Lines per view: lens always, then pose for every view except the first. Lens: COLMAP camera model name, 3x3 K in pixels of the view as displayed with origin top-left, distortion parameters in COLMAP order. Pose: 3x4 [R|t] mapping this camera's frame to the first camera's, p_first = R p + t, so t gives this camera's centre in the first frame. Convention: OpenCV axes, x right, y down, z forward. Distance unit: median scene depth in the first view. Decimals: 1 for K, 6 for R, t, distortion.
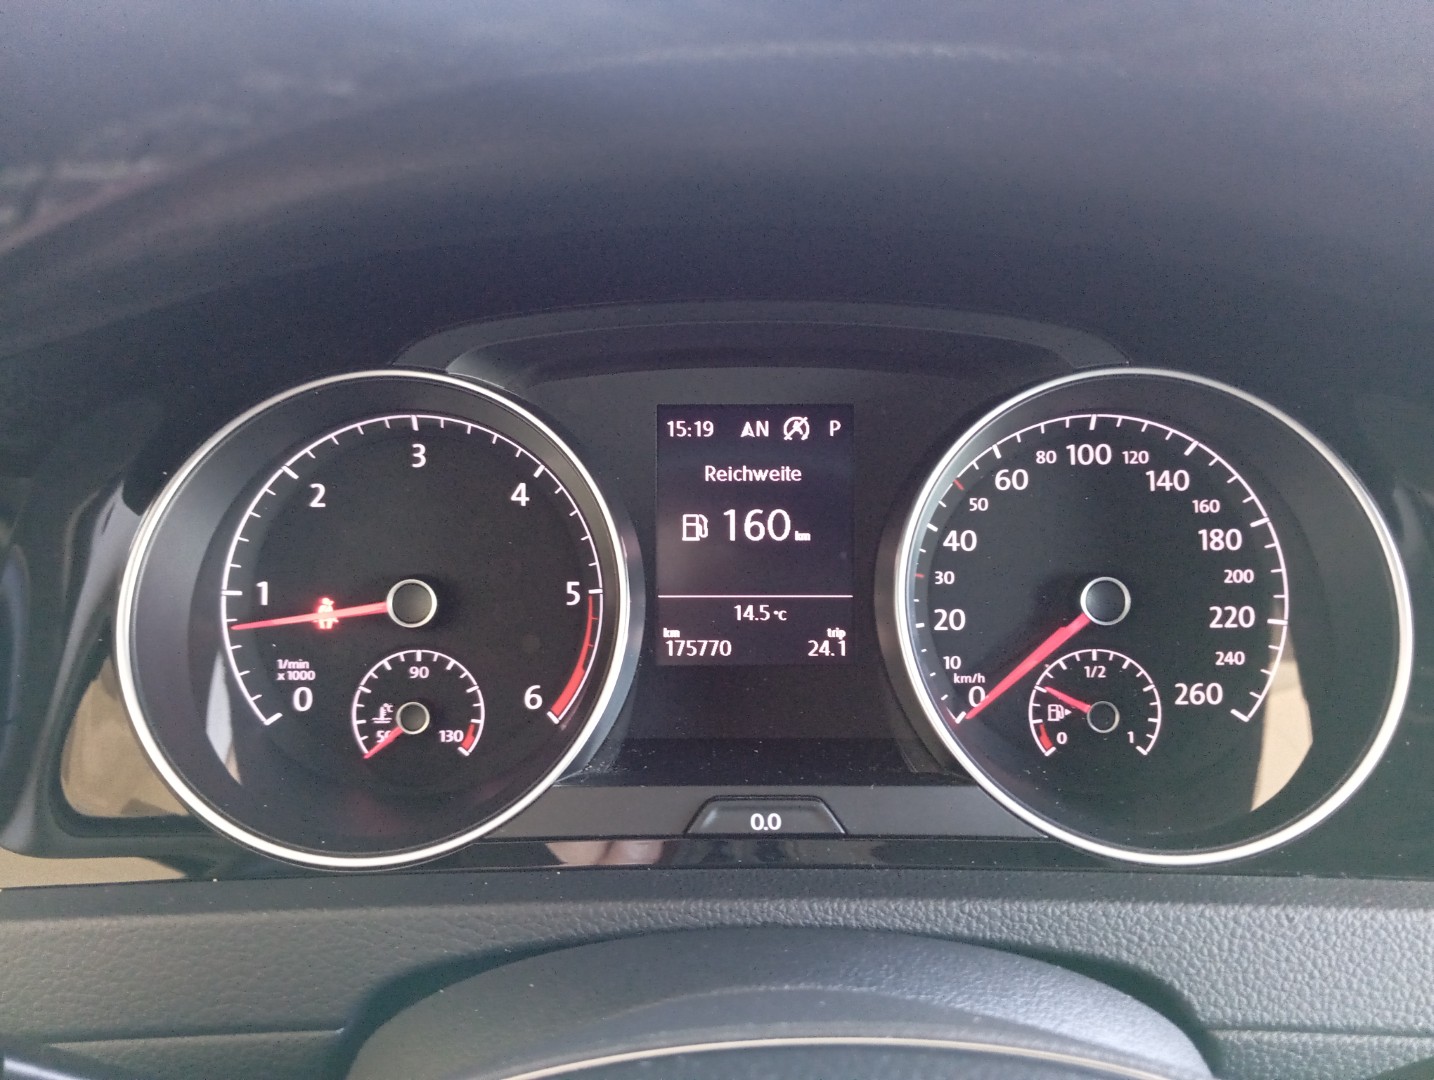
lens RADIAL K [[1230.8, 0, 717.0], [0, 1230.8, 540.0], [0, 0, 1]] dist [0.093332, -0.225583]
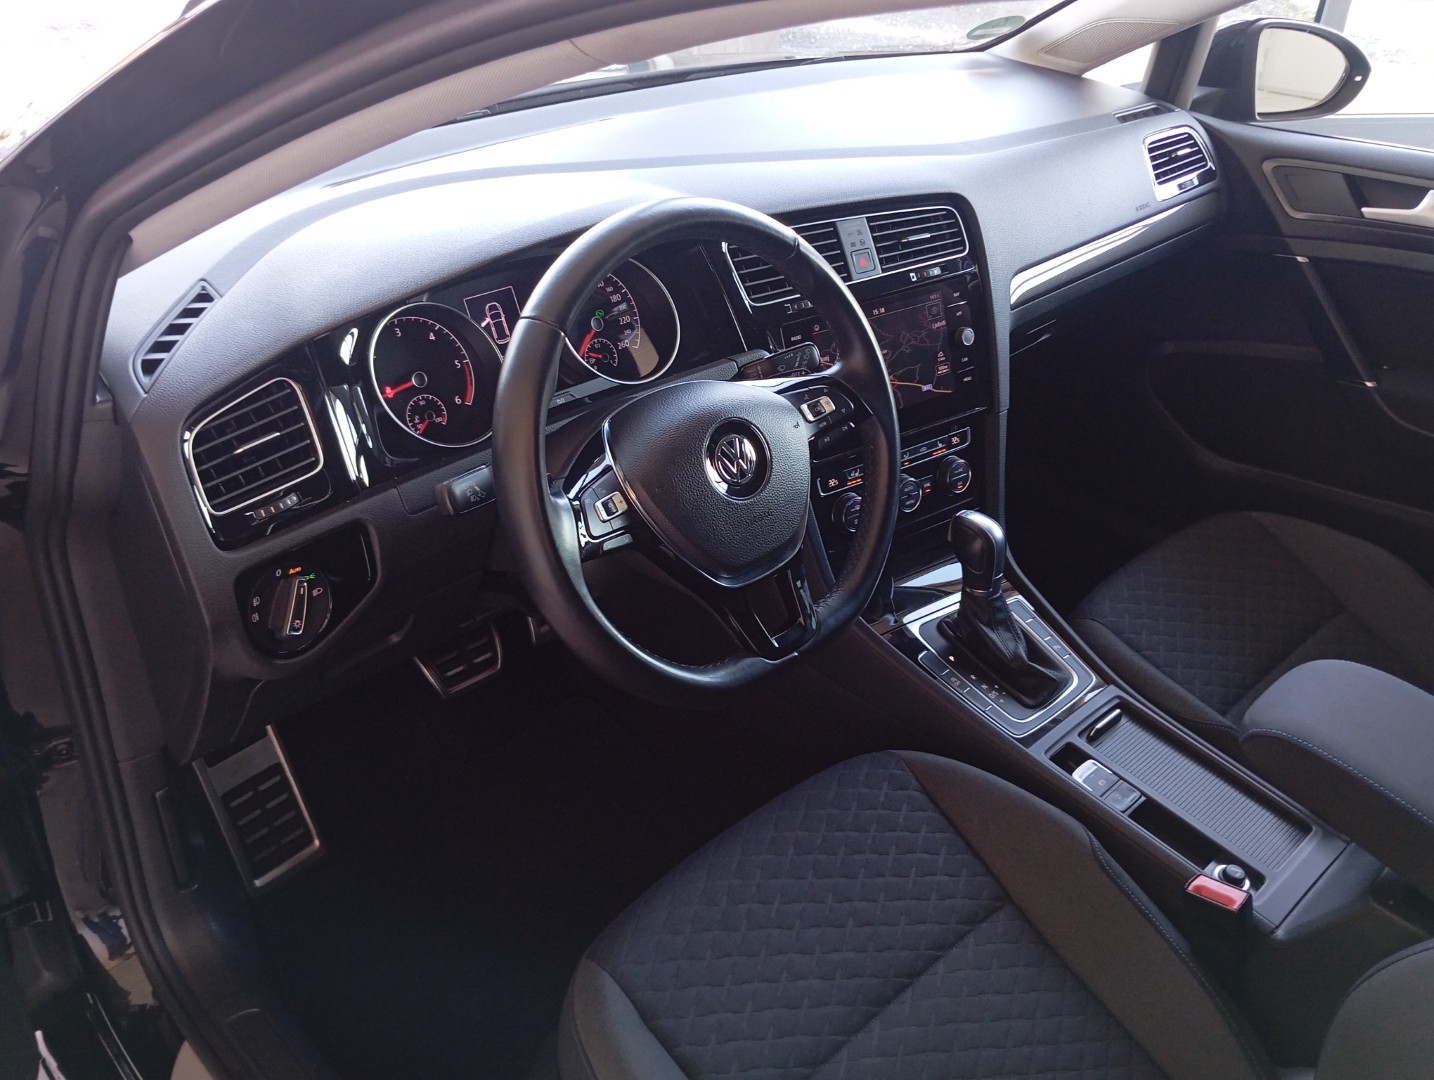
lens RADIAL K [[1230.8, 0, 717.0], [0, 1230.8, 540.0], [0, 0, 1]] dist [0.093332, -0.225583]
pose [[0.723892, -0.349196, 0.595014, -1.633505], [0.236575, 0.935797, 0.261375, -0.198600], [-0.648083, -0.048442, 0.760027, -1.776519]]
